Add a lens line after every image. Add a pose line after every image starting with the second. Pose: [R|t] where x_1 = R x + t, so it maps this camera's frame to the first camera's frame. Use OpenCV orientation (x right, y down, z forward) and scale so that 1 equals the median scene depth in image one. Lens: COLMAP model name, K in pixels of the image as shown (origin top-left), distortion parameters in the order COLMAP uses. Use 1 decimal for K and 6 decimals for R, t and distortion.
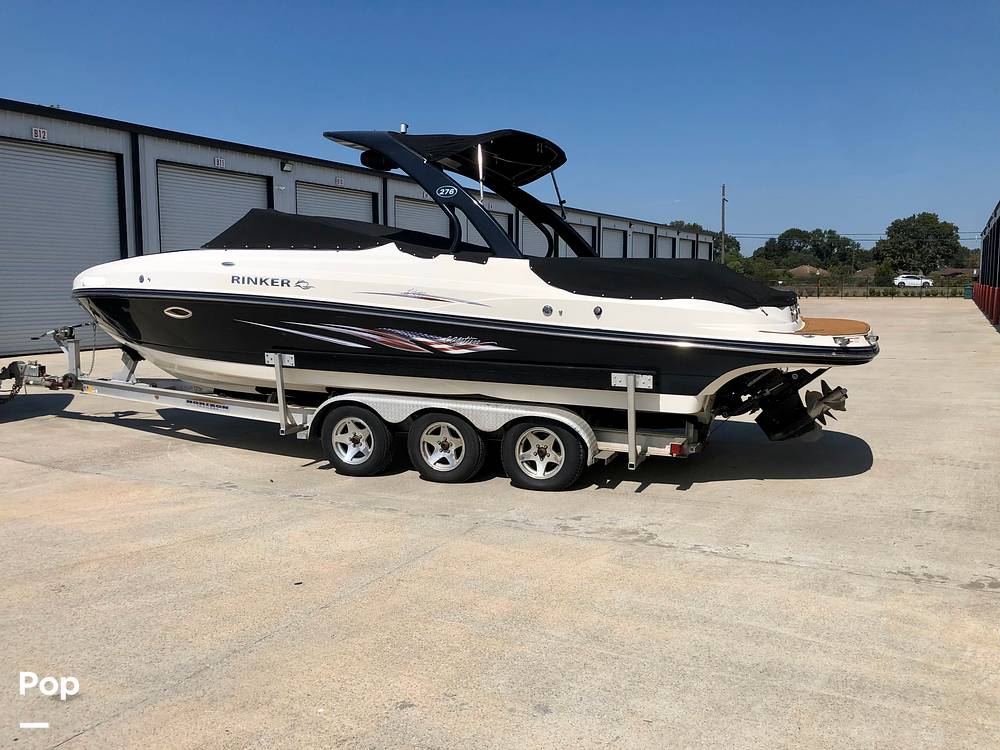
lens RADIAL K [[826.4, 0, 500.0], [0, 826.4, 375.0], [0, 0, 1]] dist [0.123667, -0.310701]
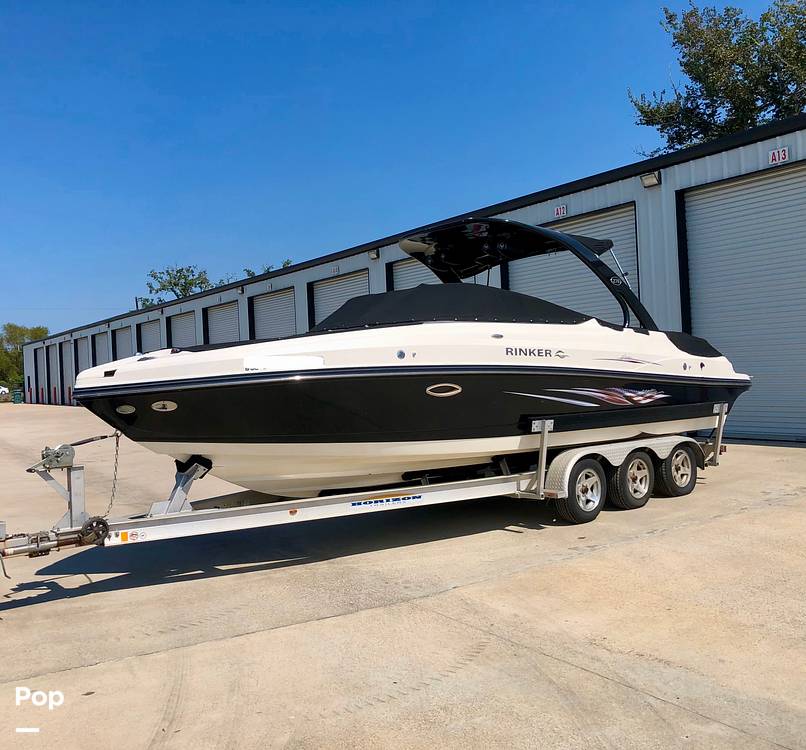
lens RADIAL K [[823.1, 0, 379.5], [0, 823.1, 372.9], [0, 0, 1]] dist [0.049454, -0.002800]
pose [[0.469838, -0.024605, 0.882410, -1.358582], [0.144929, 0.988197, -0.049613, -0.066791], [-0.870774, 0.151197, 0.467858, 0.726290]]
